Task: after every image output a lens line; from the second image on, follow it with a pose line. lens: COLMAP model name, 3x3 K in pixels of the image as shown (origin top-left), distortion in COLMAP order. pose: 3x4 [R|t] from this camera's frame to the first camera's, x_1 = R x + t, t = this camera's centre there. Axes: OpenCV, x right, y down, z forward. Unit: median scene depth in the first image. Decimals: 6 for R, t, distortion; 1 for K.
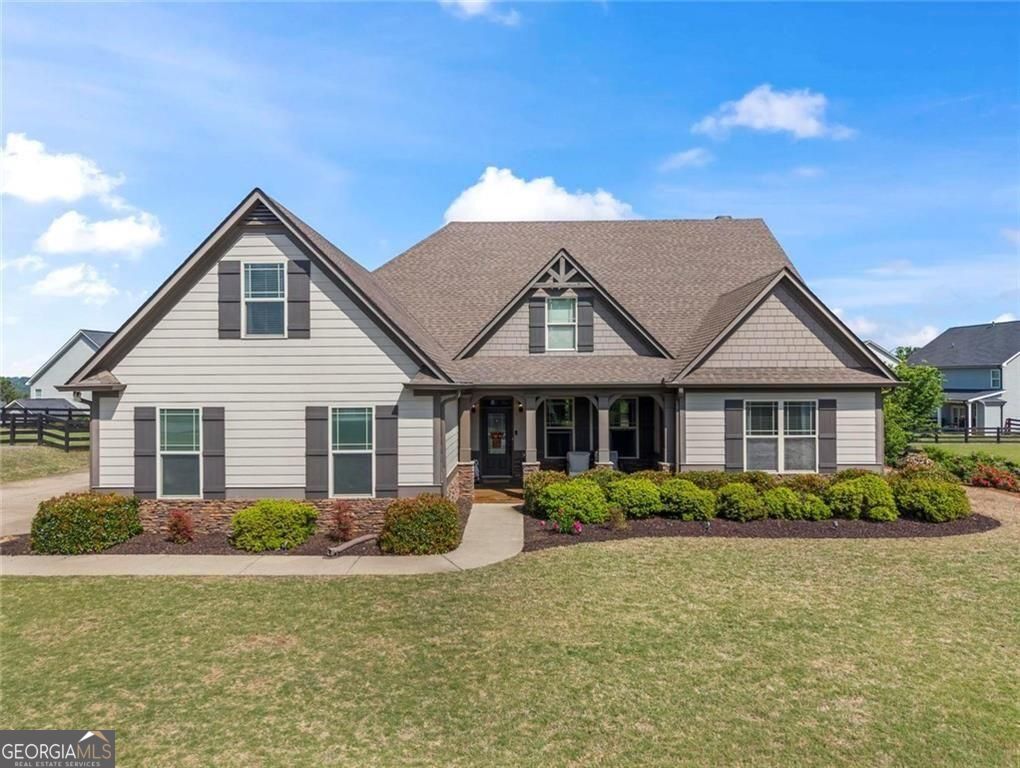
lens RADIAL K [[700.0, 0, 510.0], [0, 700.0, 384.0], [0, 0, 1]] dist [0.047114, -0.061183]
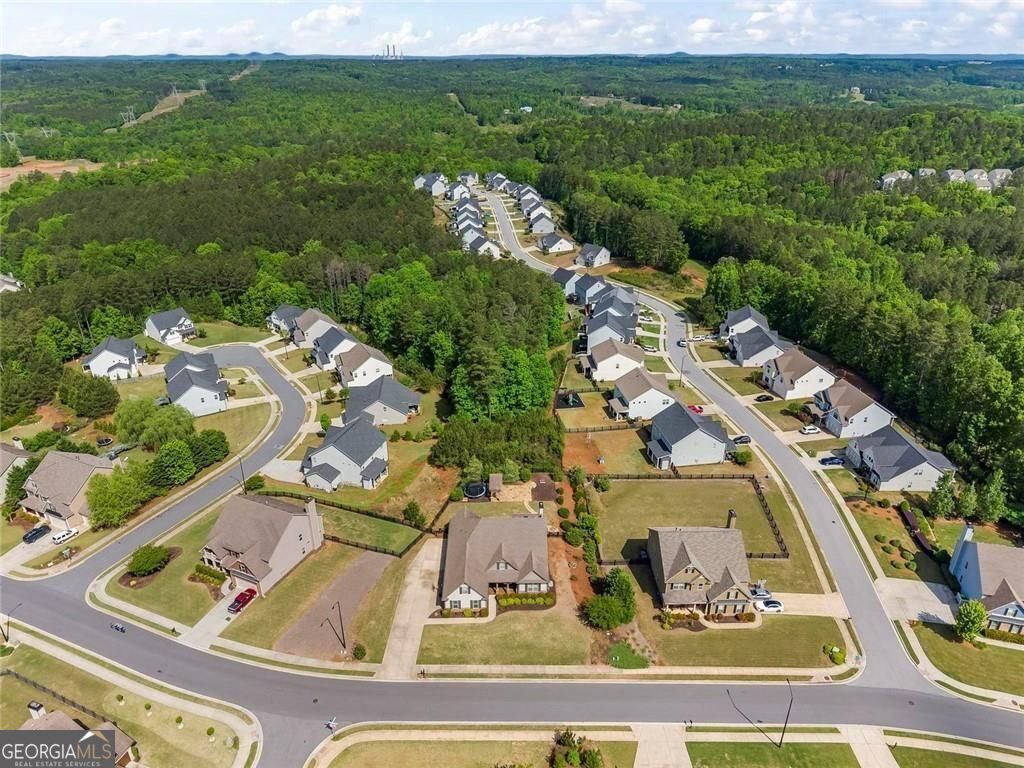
lens RADIAL K [[702.7, 0, 512.0], [0, 702.7, 384.0], [0, 0, 1]] dist [0.047114, -0.061183]
pose [[0.999341, -0.013781, 0.033594, -0.036552], [-0.002792, 0.893280, 0.449493, -6.077592], [-0.036204, -0.449290, 0.892652, -5.398645]]
